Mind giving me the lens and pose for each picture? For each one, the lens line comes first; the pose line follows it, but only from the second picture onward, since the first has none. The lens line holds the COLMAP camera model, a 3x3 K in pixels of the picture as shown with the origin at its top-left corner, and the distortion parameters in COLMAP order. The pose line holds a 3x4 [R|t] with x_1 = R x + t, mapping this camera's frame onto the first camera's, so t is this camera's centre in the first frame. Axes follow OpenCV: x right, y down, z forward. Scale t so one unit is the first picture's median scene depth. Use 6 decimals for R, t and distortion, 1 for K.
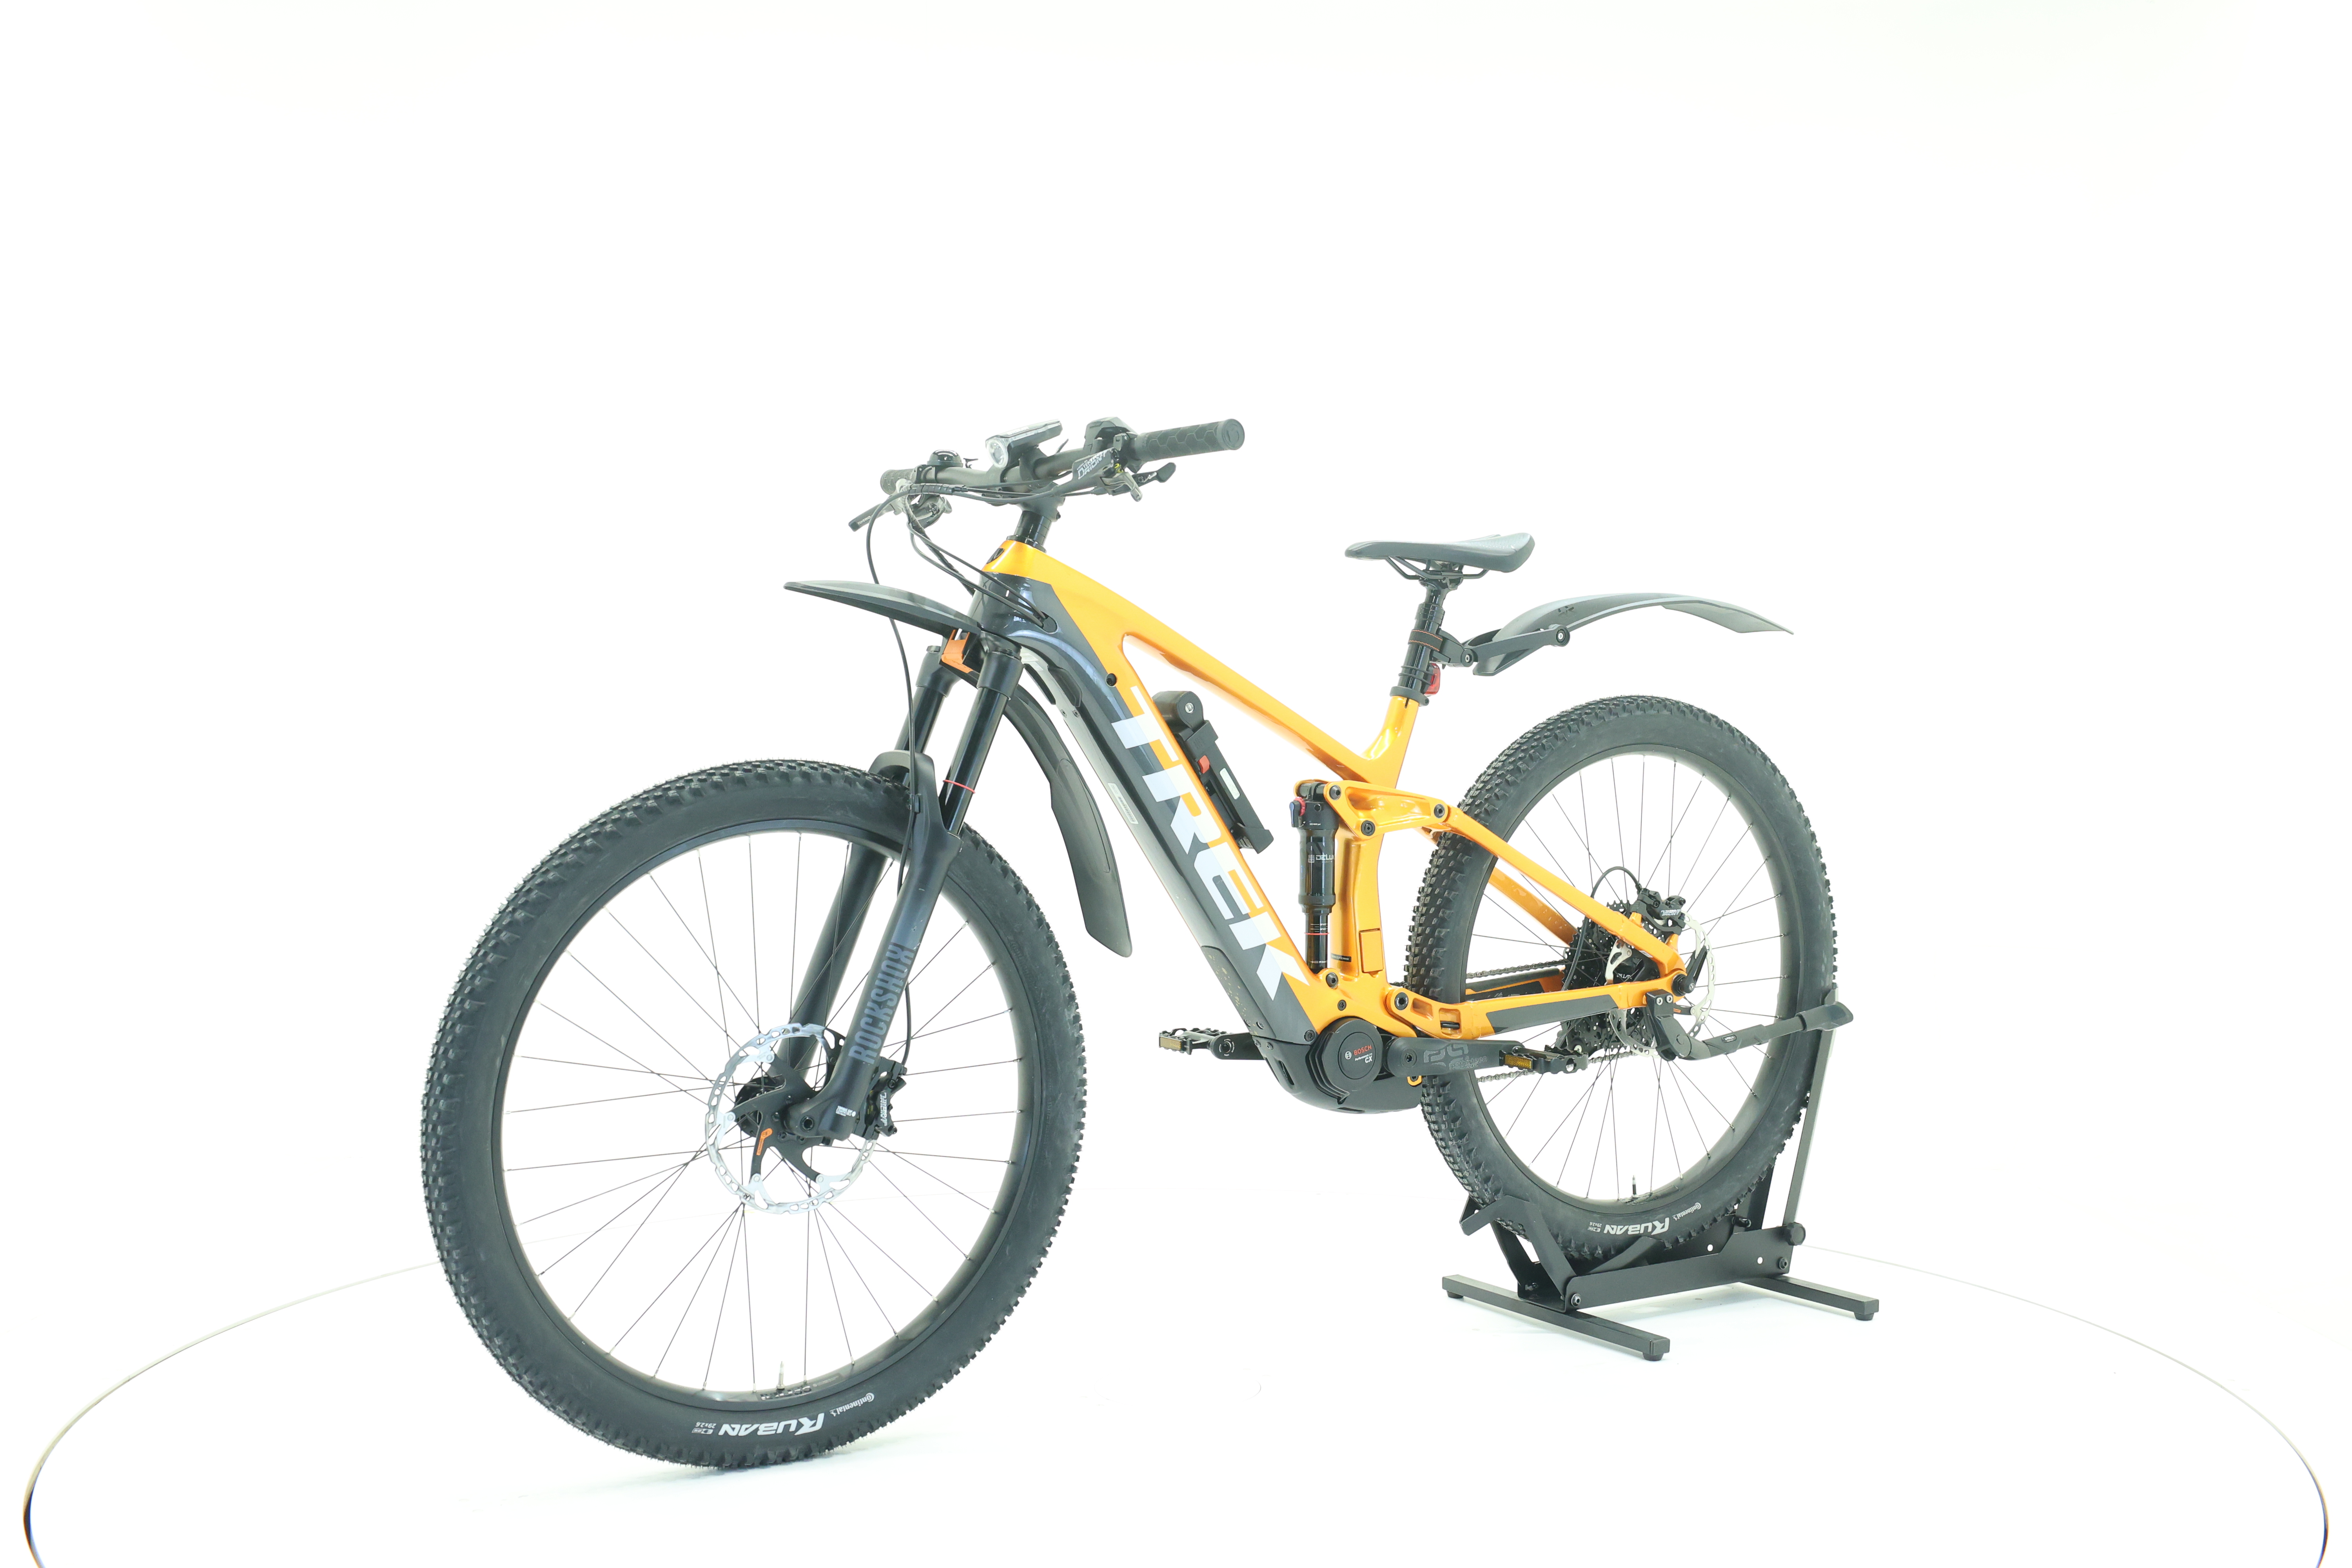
lens RADIAL K [[2482.8, 0, 1173.1], [0, 2482.8, 782.3], [0, 0, 1]] dist [-0.002137, 0.000000]
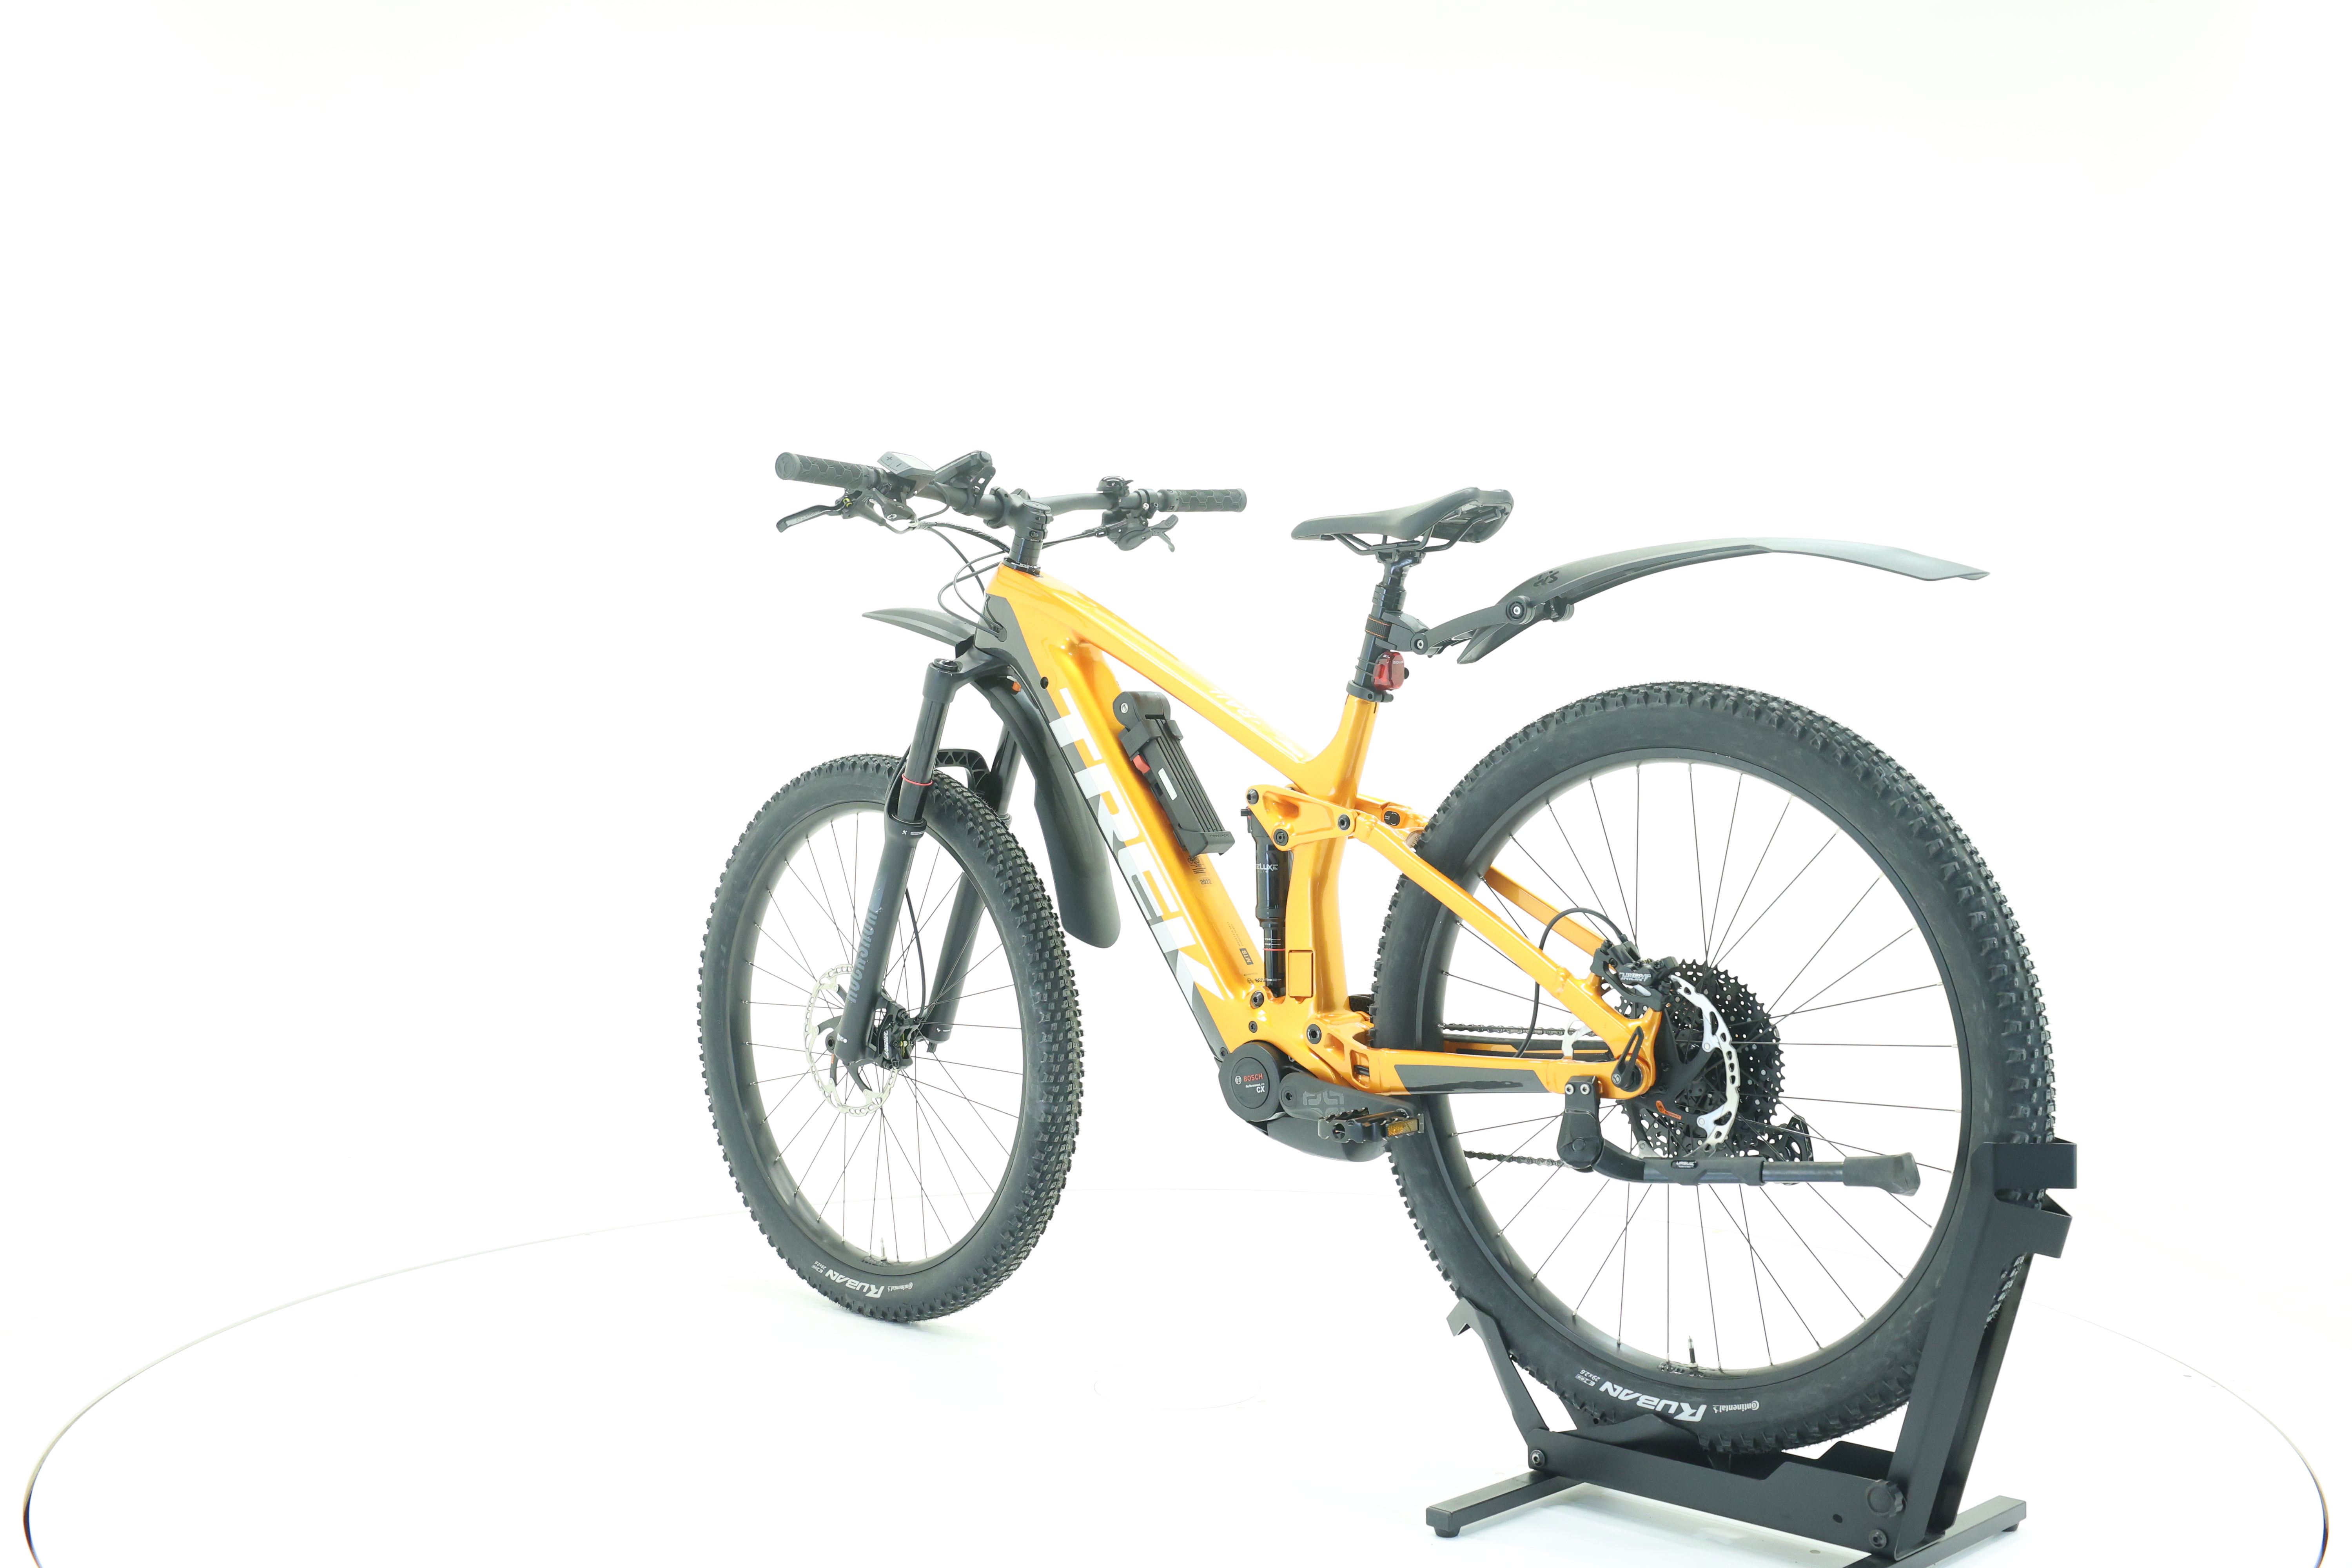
lens RADIAL K [[2482.8, 0, 1179.6], [0, 2482.8, 779.0], [0, 0, 1]] dist [-0.002137, 0.000000]
pose [[0.226991, 0.016115, -0.973763, 0.951819], [-0.021990, 0.999693, 0.011418, -0.012492], [0.973648, 0.018821, 0.227276, 0.753239]]
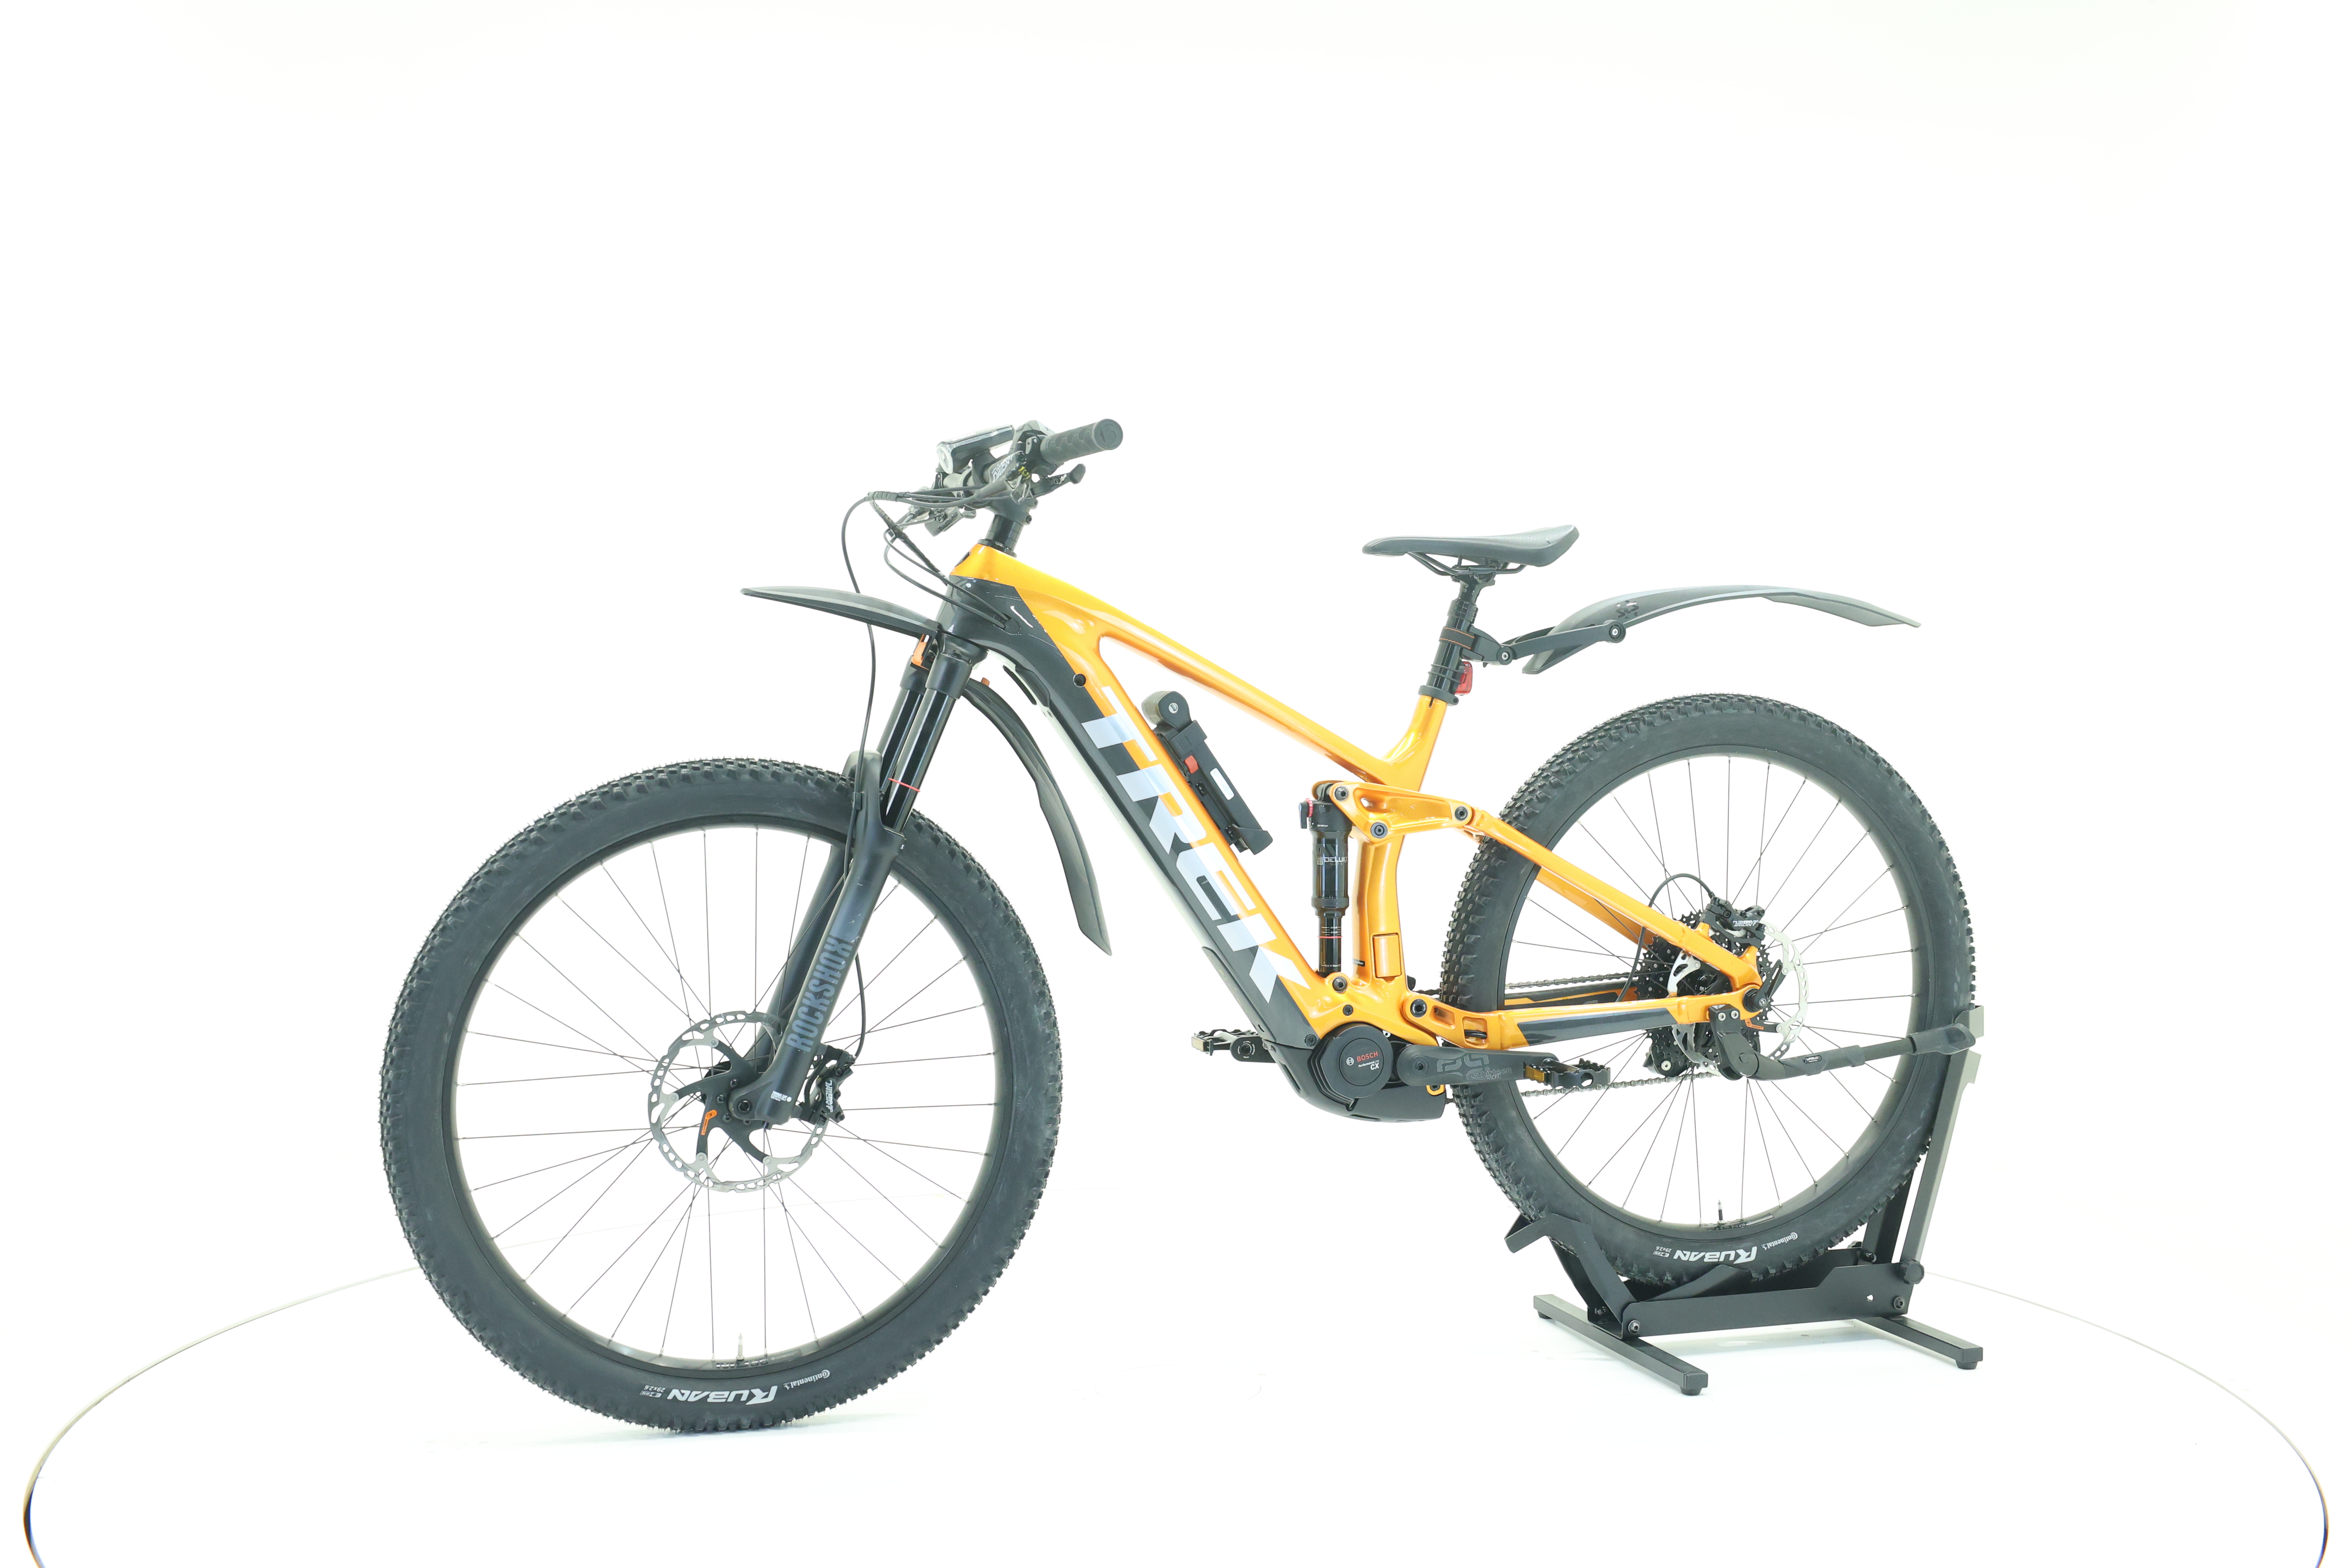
lens RADIAL K [[2482.8, 0, 1177.5], [0, 2482.8, 775.8], [0, 0, 1]] dist [-0.002137, 0.000000]
pose [[0.965185, 0.004643, -0.261528, 0.256824], [-0.005626, 0.999980, -0.003010, 0.000307], [0.261509, 0.004376, 0.965191, 0.032853]]
